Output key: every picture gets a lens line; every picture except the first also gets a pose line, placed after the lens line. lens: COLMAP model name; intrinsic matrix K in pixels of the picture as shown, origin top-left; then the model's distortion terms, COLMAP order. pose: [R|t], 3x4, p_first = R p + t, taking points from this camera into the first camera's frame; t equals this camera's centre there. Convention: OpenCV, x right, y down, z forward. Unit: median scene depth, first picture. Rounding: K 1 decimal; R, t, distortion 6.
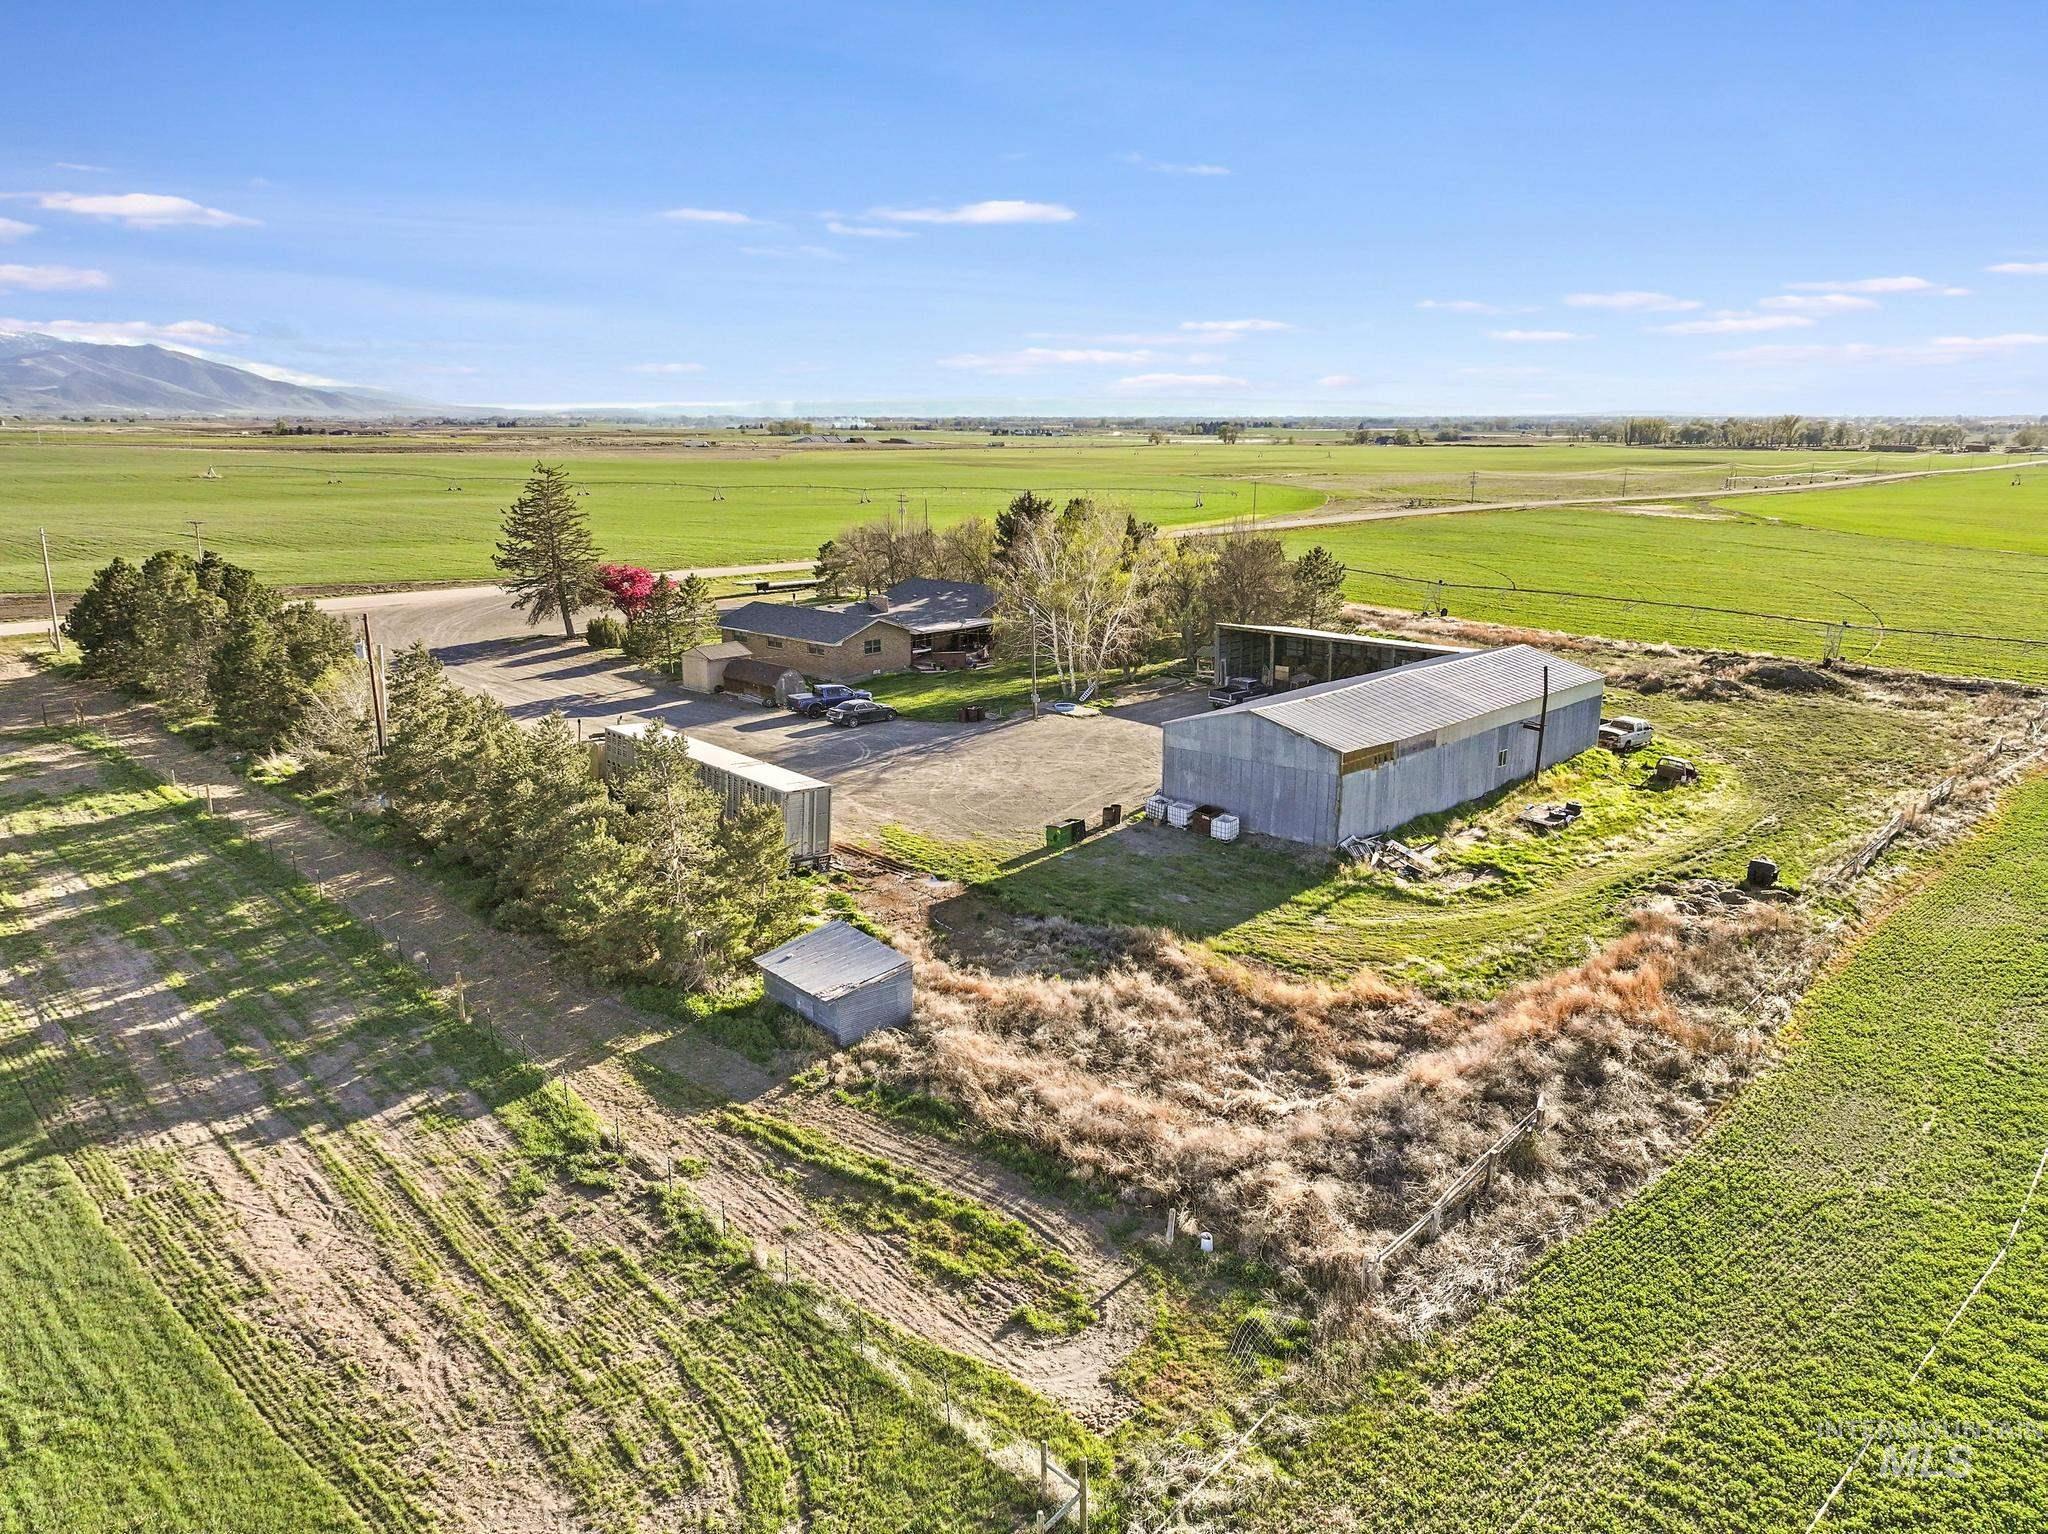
lens RADIAL K [[1431.6, 0, 1024.0], [0, 1431.6, 767.0], [0, 0, 1]] dist [0.000536, 0.005931]
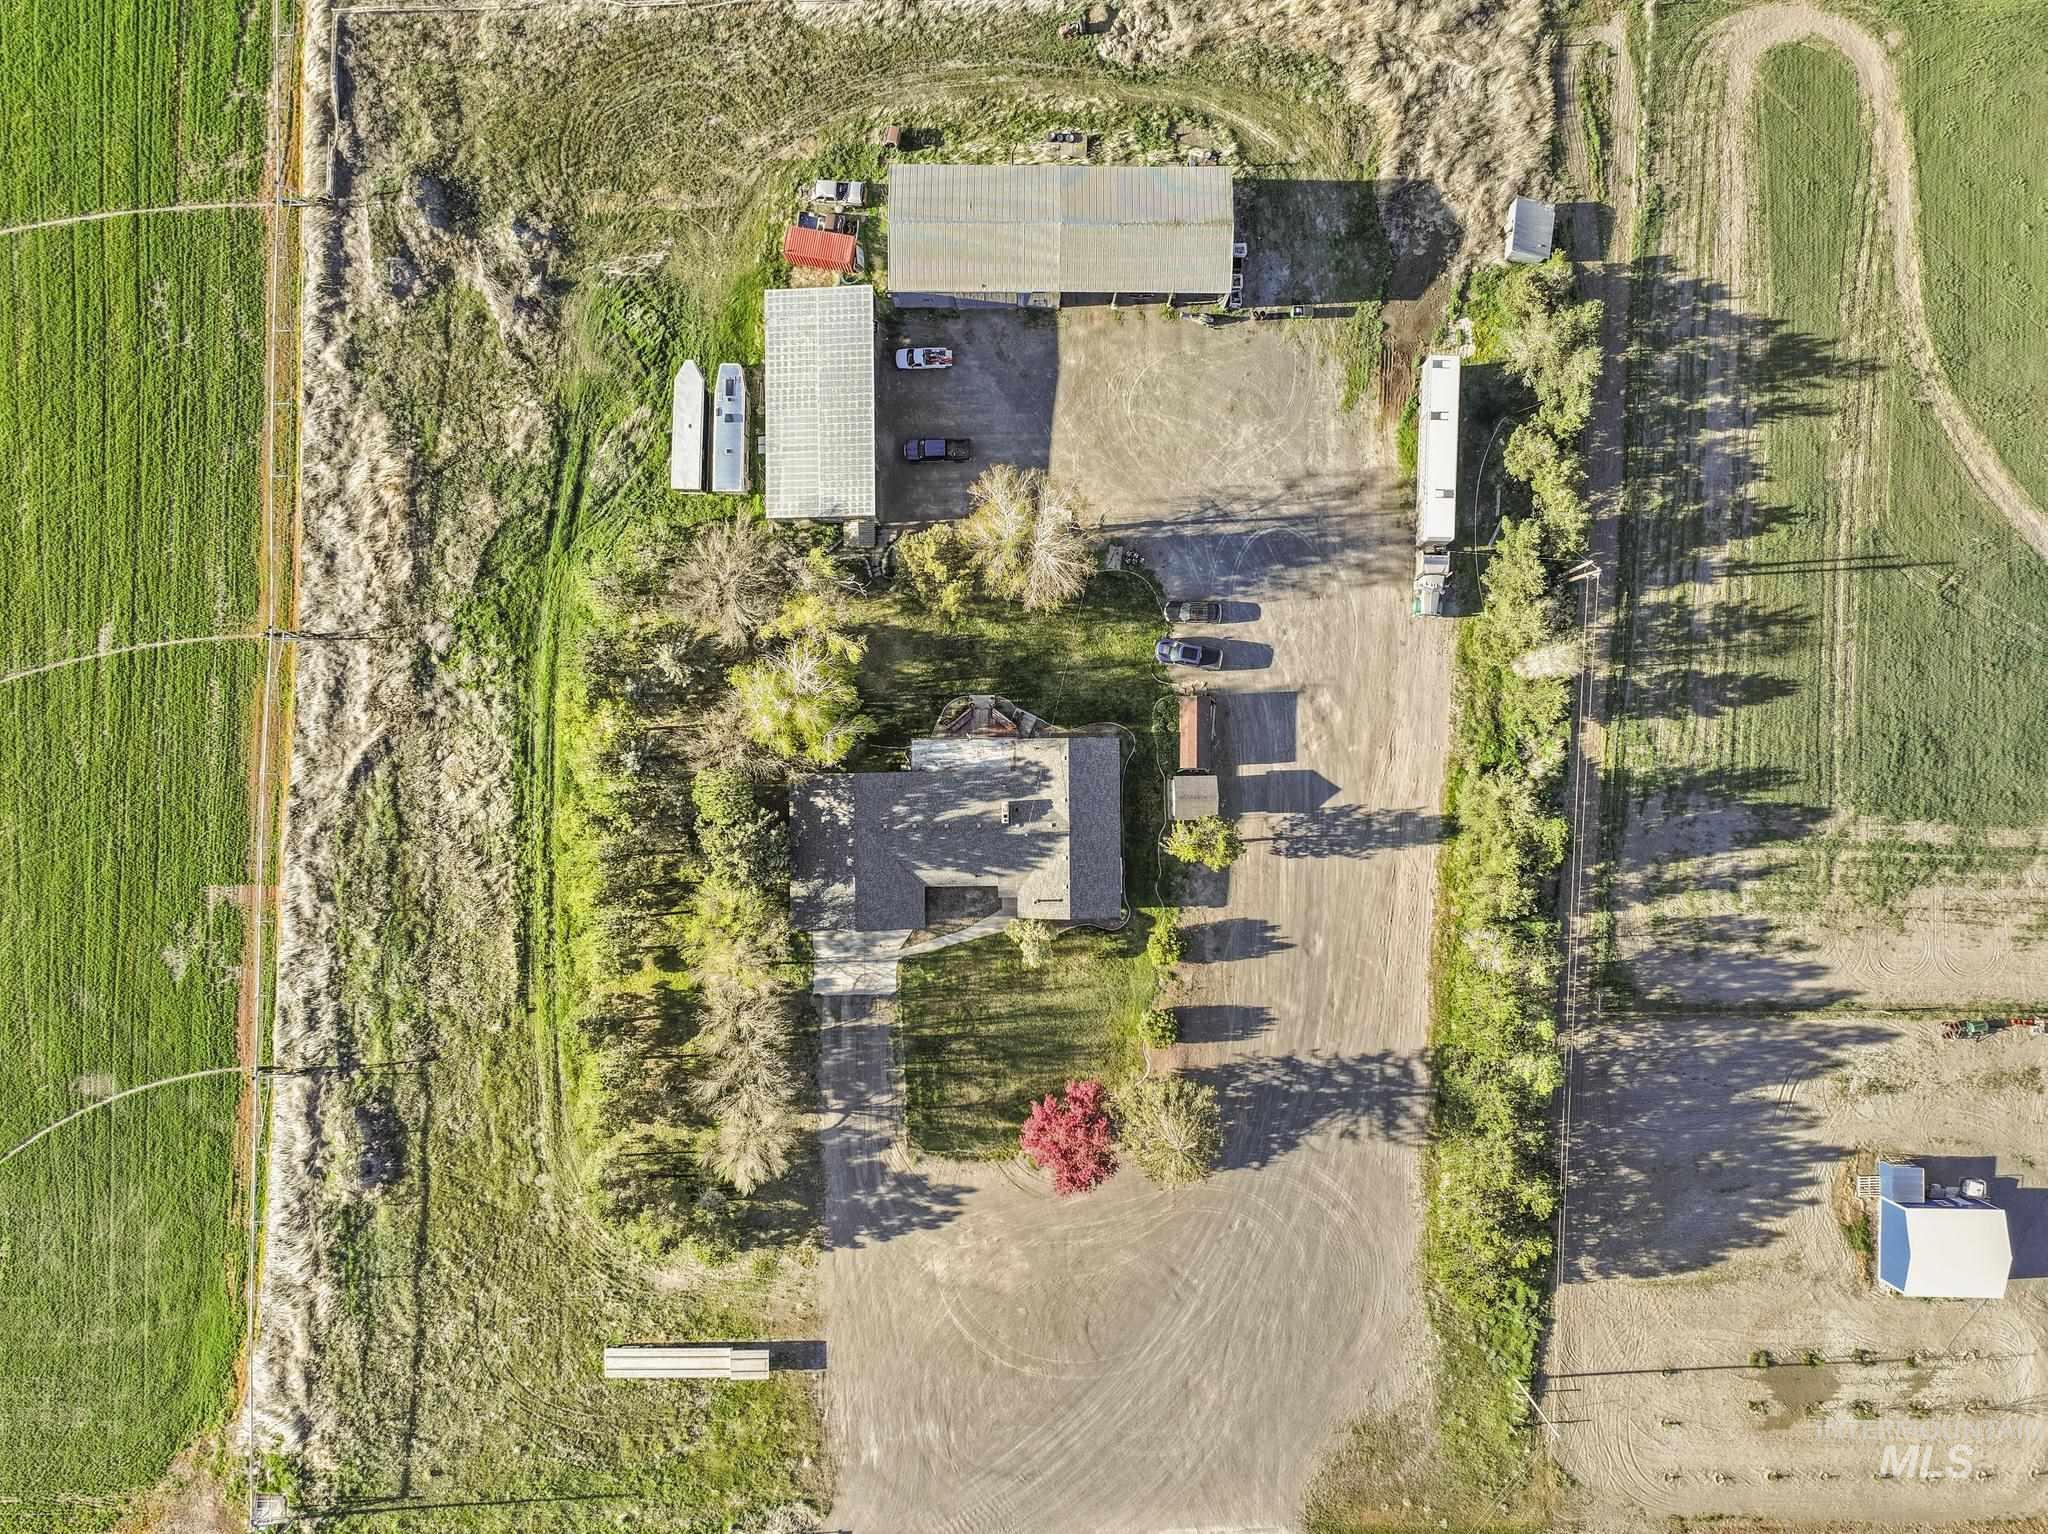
lens RADIAL K [[1454.0, 0, 1040.5], [0, 1454.0, 767.4], [0, 0, 1]] dist [-0.004251, 0.019147]
pose [[-0.689628, -0.724162, -0.001520, -0.268405], [0.169541, -0.163496, 0.971867, -3.209458], [-0.704038, 0.669969, 0.235526, 1.995425]]
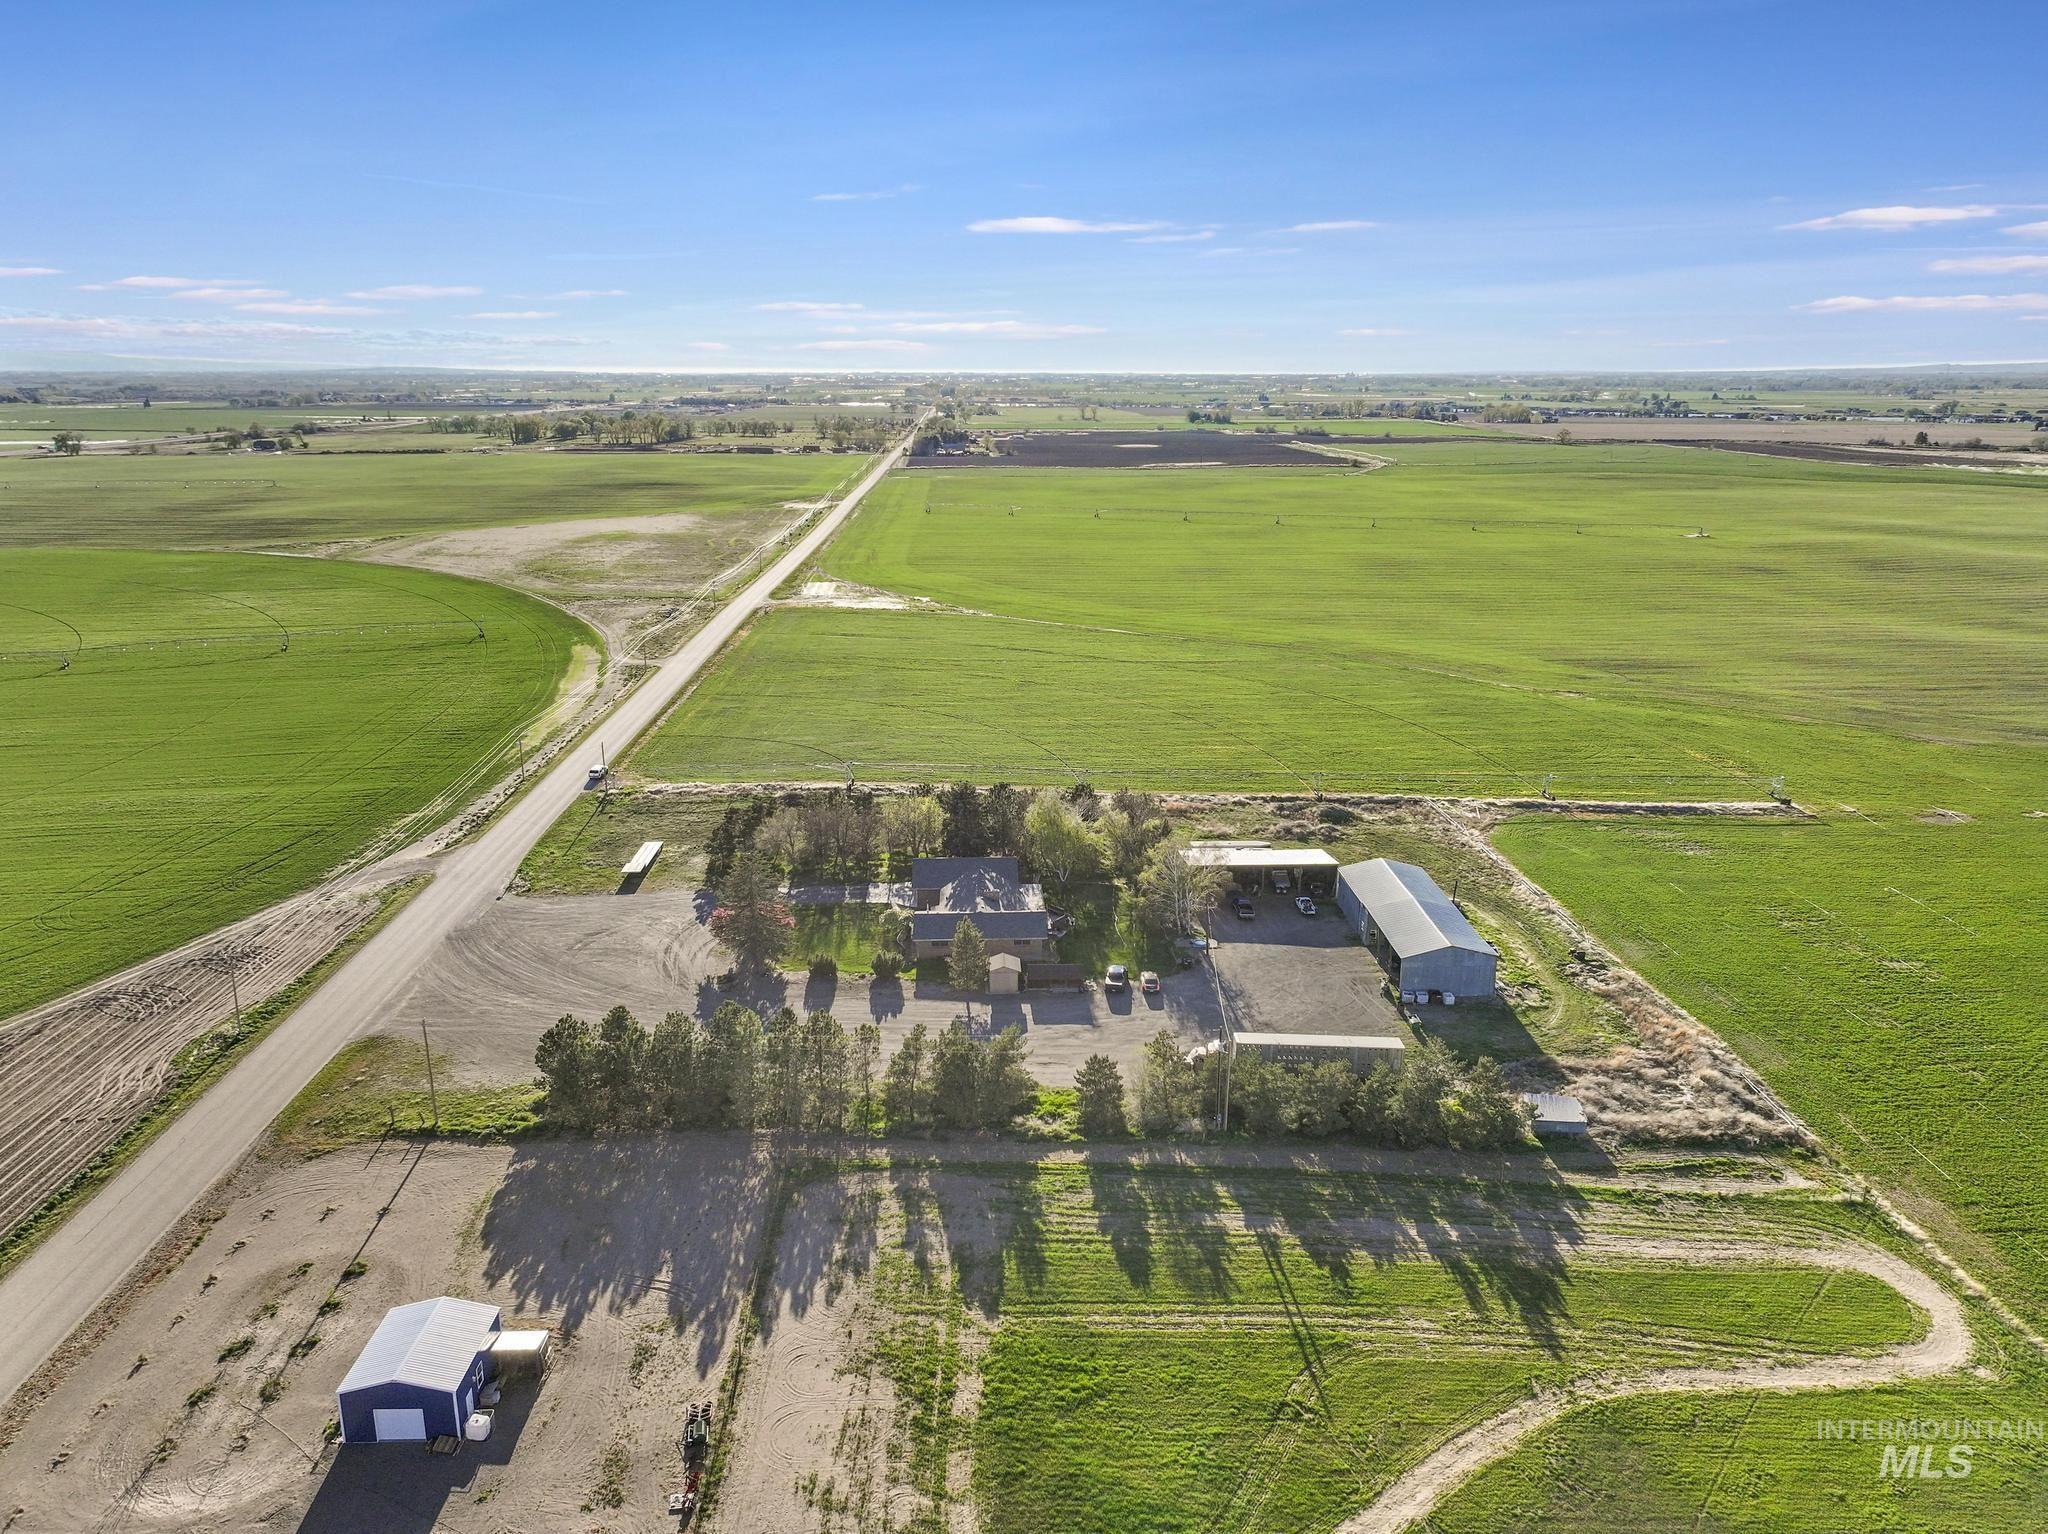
lens RADIAL K [[1431.6, 0, 1024.0], [0, 1431.6, 767.0], [0, 0, 1]] dist [0.000536, 0.005931]
pose [[0.706218, -0.187211, 0.682794, -3.016619], [0.167247, 0.981225, 0.096051, -1.078171], [-0.687957, 0.046363, 0.724269, -0.305350]]
